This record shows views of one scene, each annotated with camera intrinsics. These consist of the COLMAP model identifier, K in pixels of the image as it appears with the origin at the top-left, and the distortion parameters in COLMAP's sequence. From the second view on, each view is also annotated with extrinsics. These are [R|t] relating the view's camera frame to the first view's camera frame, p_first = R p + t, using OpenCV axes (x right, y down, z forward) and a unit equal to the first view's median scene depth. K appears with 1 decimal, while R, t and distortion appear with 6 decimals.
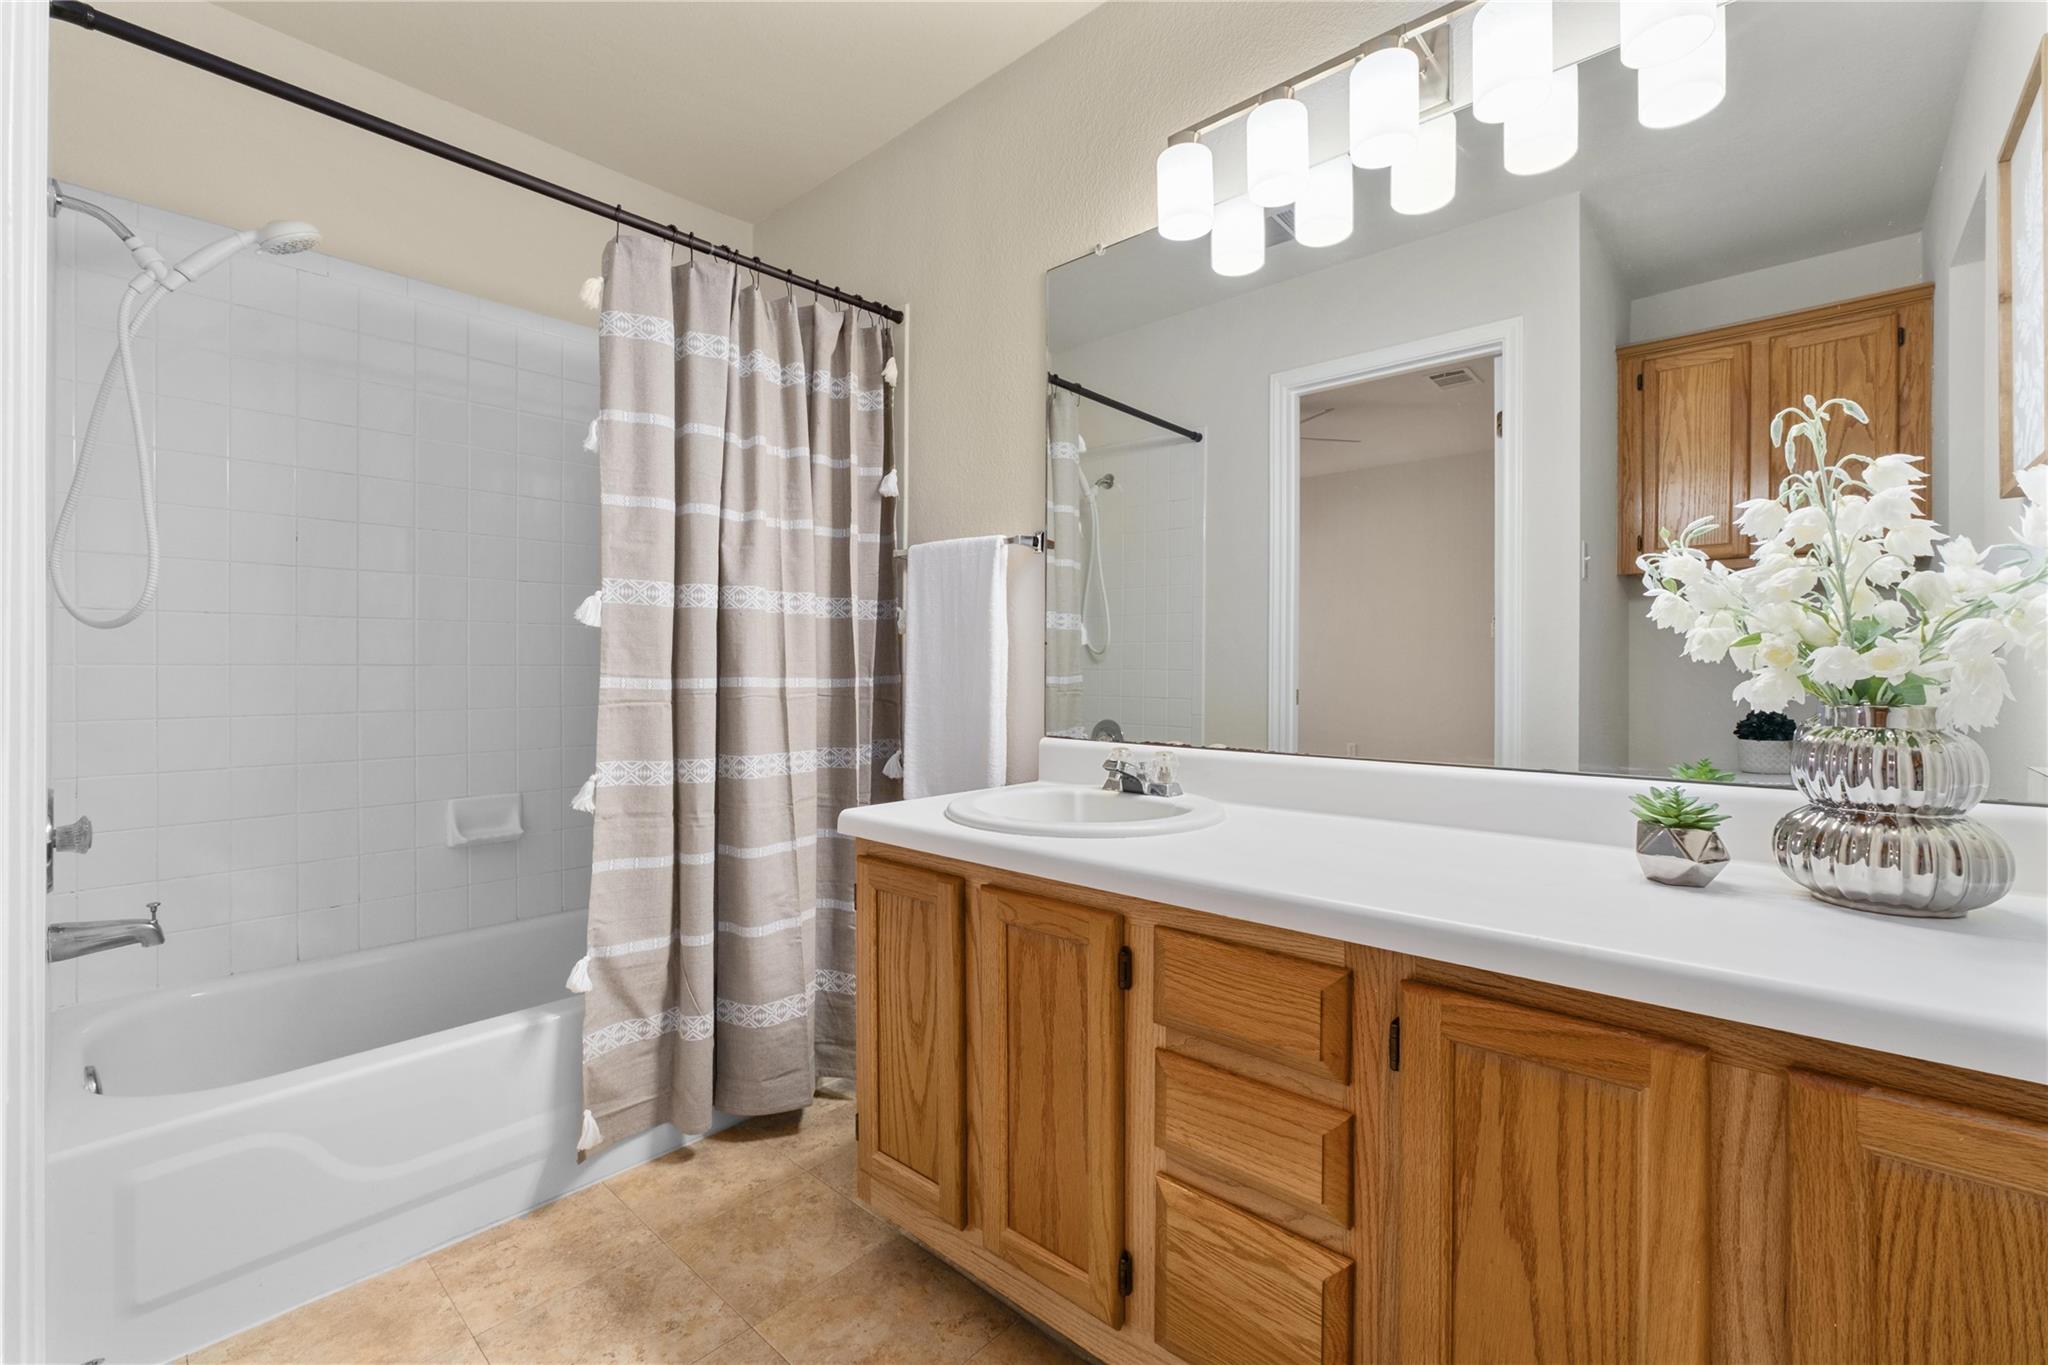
lens RADIAL K [[860.6, 0, 1026.0], [0, 860.6, 657.6], [0, 0, 1]] dist [-0.021001, 0.009822]
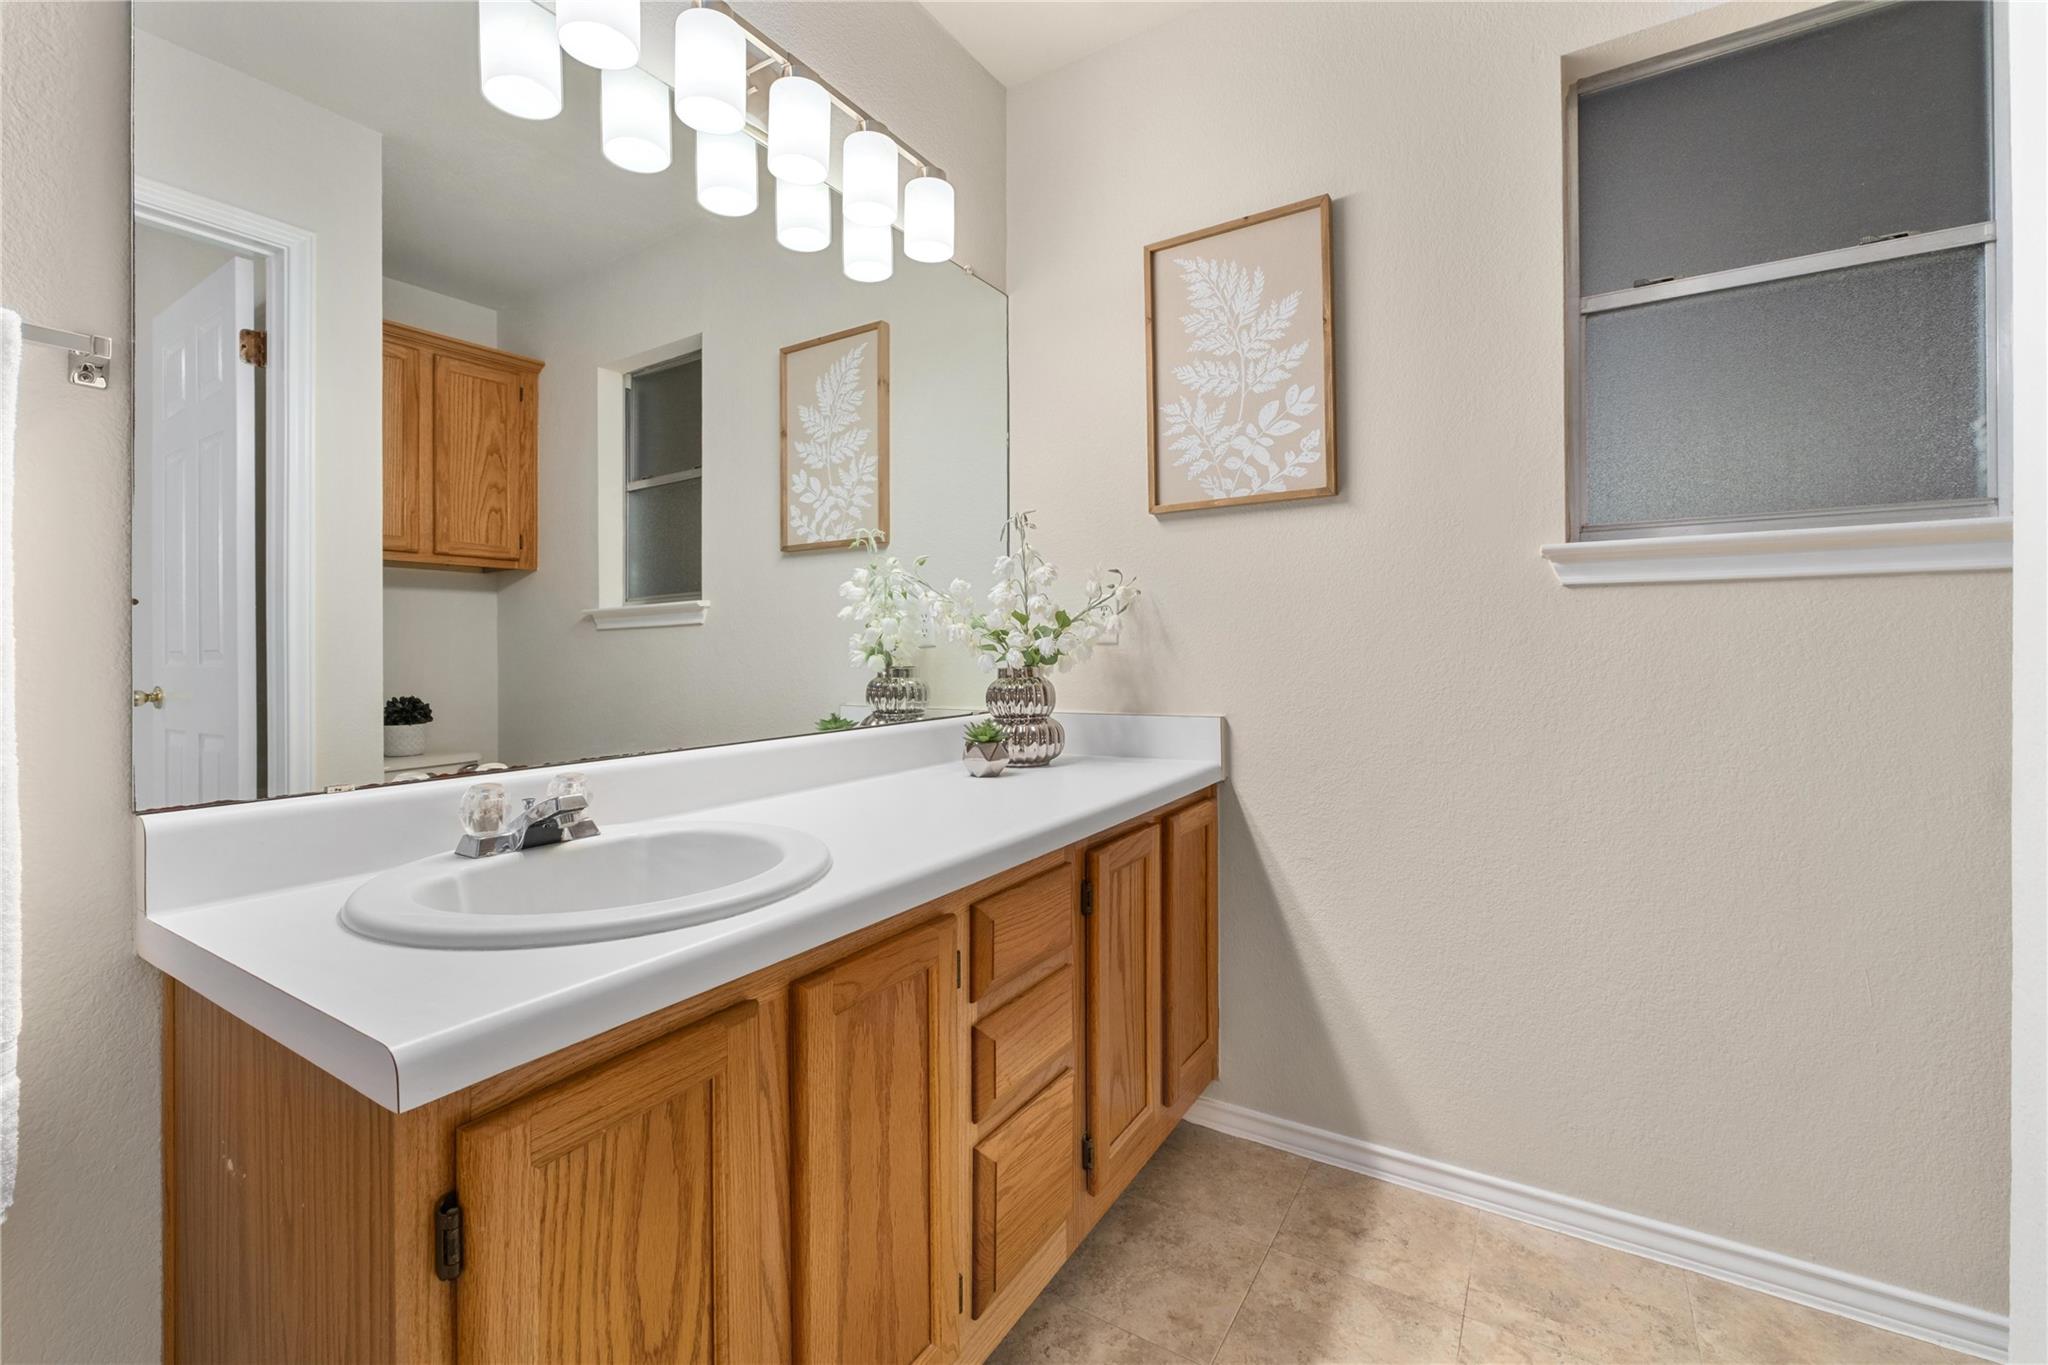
lens RADIAL K [[860.6, 0, 1026.0], [0, 860.6, 657.6], [0, 0, 1]] dist [-0.021001, 0.009822]
pose [[-0.172926, -0.006434, 0.984914, -0.656971], [-0.000331, 0.999979, 0.006474, 0.013468], [-0.984935, 0.000793, -0.172925, 0.866994]]
